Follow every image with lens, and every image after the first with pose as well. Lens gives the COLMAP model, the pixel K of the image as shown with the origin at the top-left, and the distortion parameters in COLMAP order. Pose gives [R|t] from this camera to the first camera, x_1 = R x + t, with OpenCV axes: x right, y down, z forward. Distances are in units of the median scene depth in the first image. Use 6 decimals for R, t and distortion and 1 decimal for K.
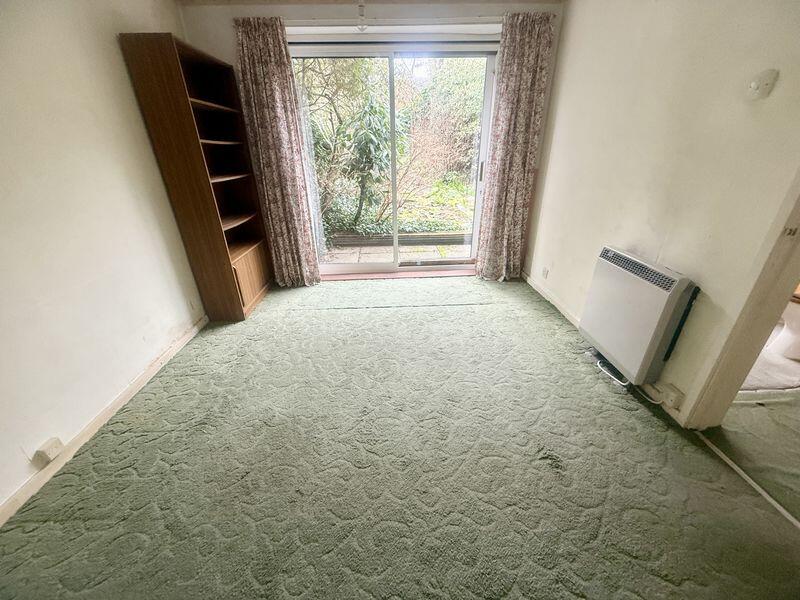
lens RADIAL K [[317.2, 0, 399.9], [0, 317.2, 300.8], [0, 0, 1]] dist [-0.000694, 0.000088]
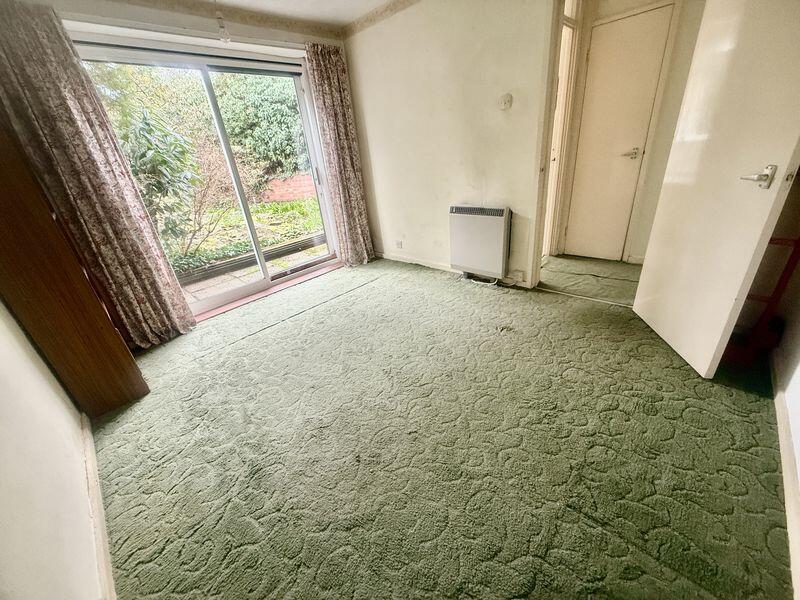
lens RADIAL K [[317.2, 0, 399.8], [0, 317.2, 301.3], [0, 0, 1]] dist [-0.000694, 0.000088]
pose [[0.720512, -0.347761, 0.599937, -0.409811], [0.377723, 0.922367, 0.081025, 0.023415], [-0.581540, 0.168230, 0.795933, 0.010283]]
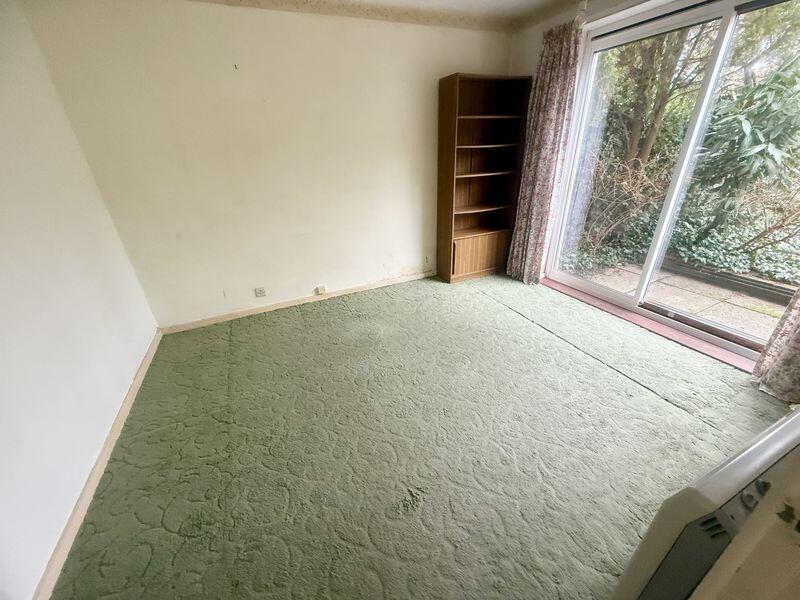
lens RADIAL K [[317.2, 0, 397.4], [0, 317.2, 301.4], [0, 0, 1]] dist [-0.000694, 0.000088]
pose [[0.370012, 0.410754, -0.833290, 0.513517], [-0.371617, 0.887504, 0.272466, -0.140243], [0.851465, 0.208849, 0.481030, 0.190856]]
